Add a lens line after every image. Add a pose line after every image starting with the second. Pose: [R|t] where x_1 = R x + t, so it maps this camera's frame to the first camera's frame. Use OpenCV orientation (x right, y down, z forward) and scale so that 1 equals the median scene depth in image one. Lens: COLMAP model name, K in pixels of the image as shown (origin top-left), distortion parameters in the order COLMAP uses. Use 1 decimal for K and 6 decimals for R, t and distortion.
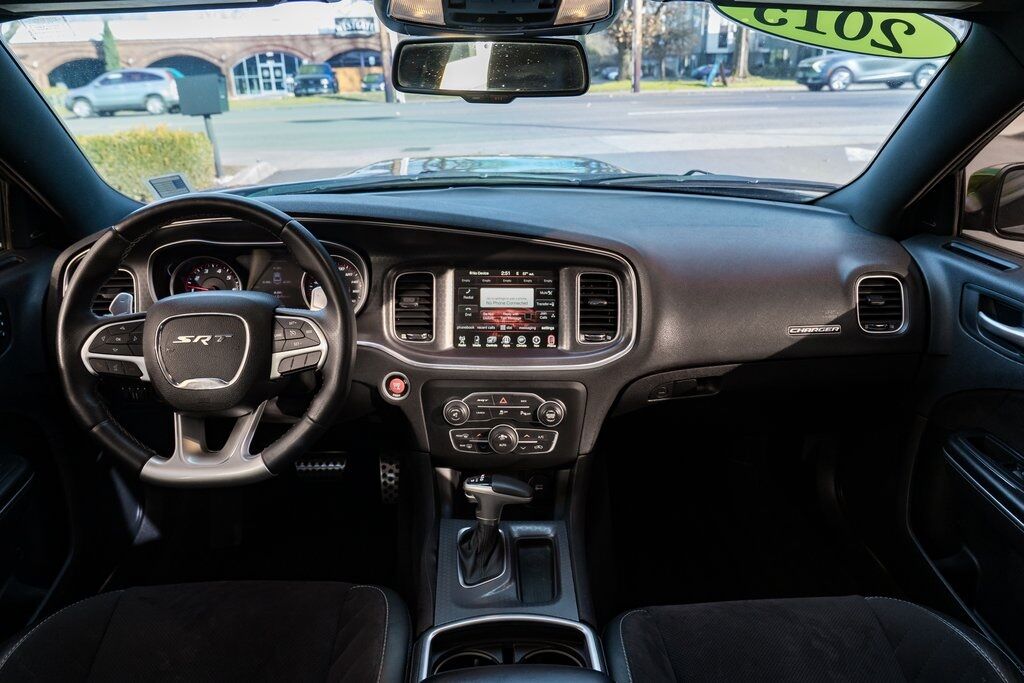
lens RADIAL K [[696.1, 0, 509.2], [0, 696.1, 347.1], [0, 0, 1]] dist [-0.027508, 0.020556]
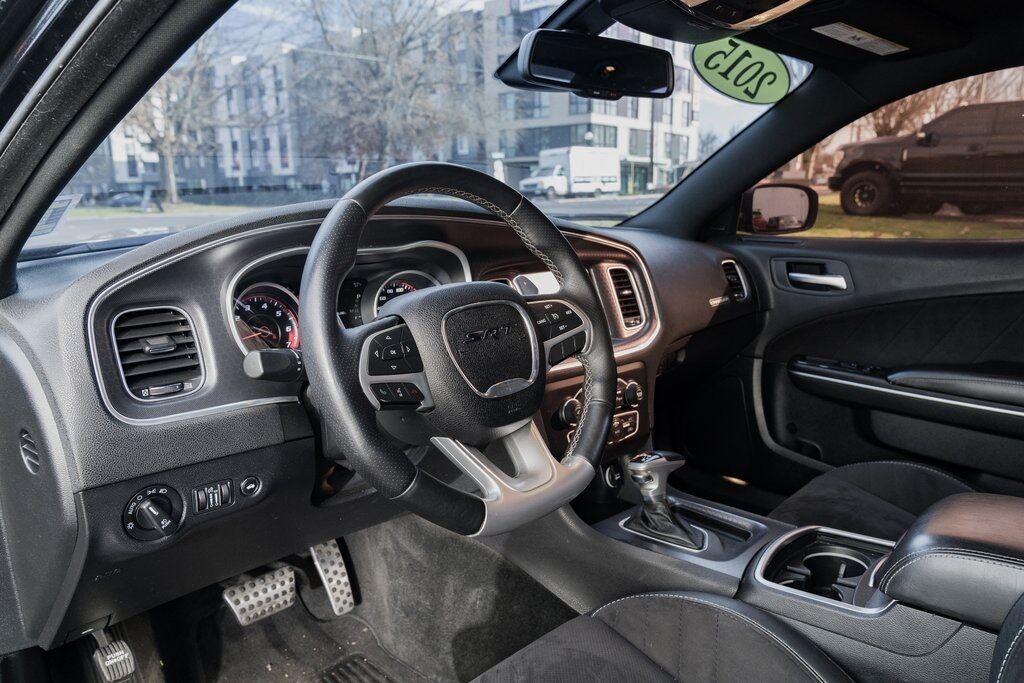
lens RADIAL K [[699.3, 0, 529.4], [0, 699.3, 361.0], [0, 0, 1]] dist [-0.036143, 0.000326]
pose [[0.703904, -0.154396, 0.693311, -0.761744], [0.258361, 0.964883, -0.047435, 0.053845], [-0.661641, 0.212514, 0.719075, 0.315453]]
